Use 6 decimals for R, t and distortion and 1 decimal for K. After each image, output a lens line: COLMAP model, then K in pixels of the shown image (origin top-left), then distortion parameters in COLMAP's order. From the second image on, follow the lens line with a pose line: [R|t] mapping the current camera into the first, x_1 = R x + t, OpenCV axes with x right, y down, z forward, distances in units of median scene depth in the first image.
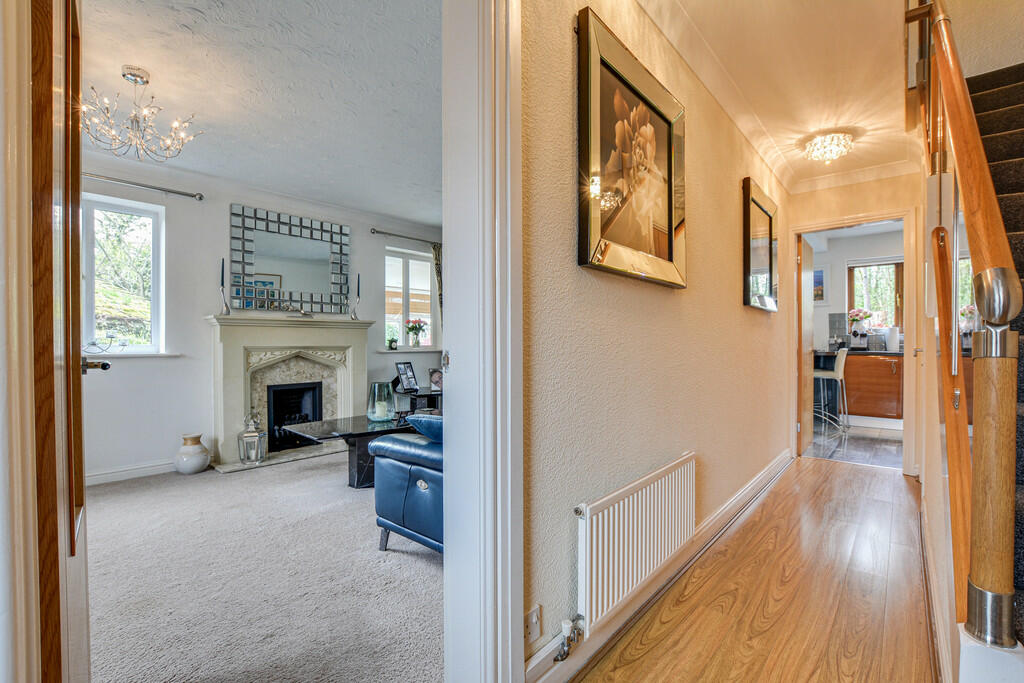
lens RADIAL K [[455.2, 0, 519.3], [0, 455.2, 346.6], [0, 0, 1]] dist [-0.031014, 0.000237]
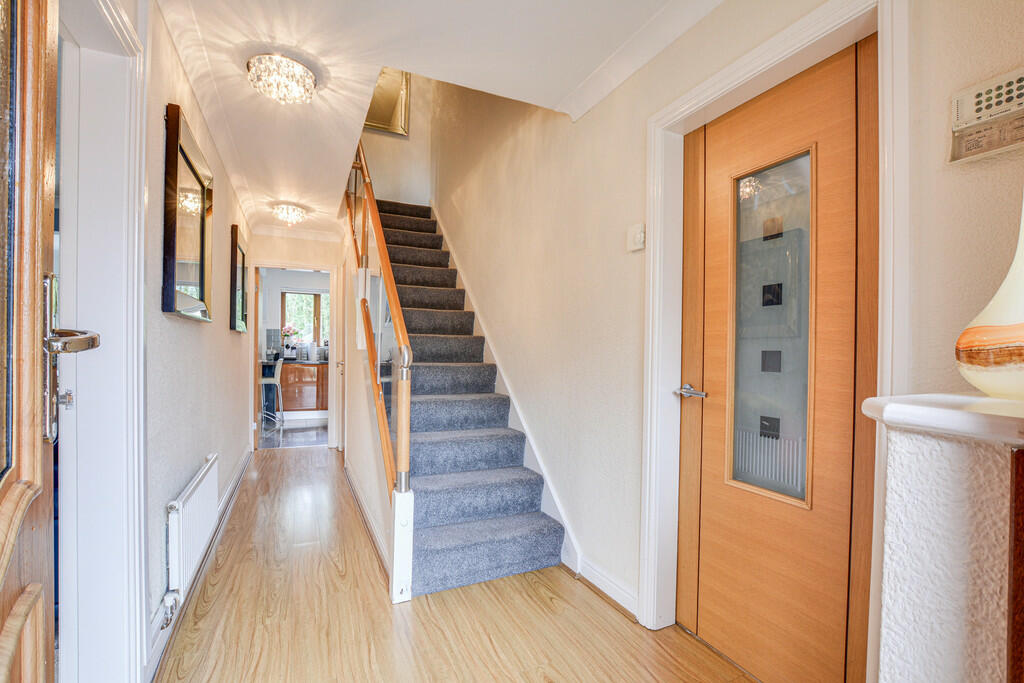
lens RADIAL K [[446.4, 0, 510.8], [0, 446.4, 352.7], [0, 0, 1]] dist [-0.017772, 0.000138]
pose [[0.406349, 0.002903, 0.913714, -0.257096], [-0.008123, 0.999967, 0.000436, -0.033595], [-0.913682, -0.007600, 0.406359, -0.154797]]
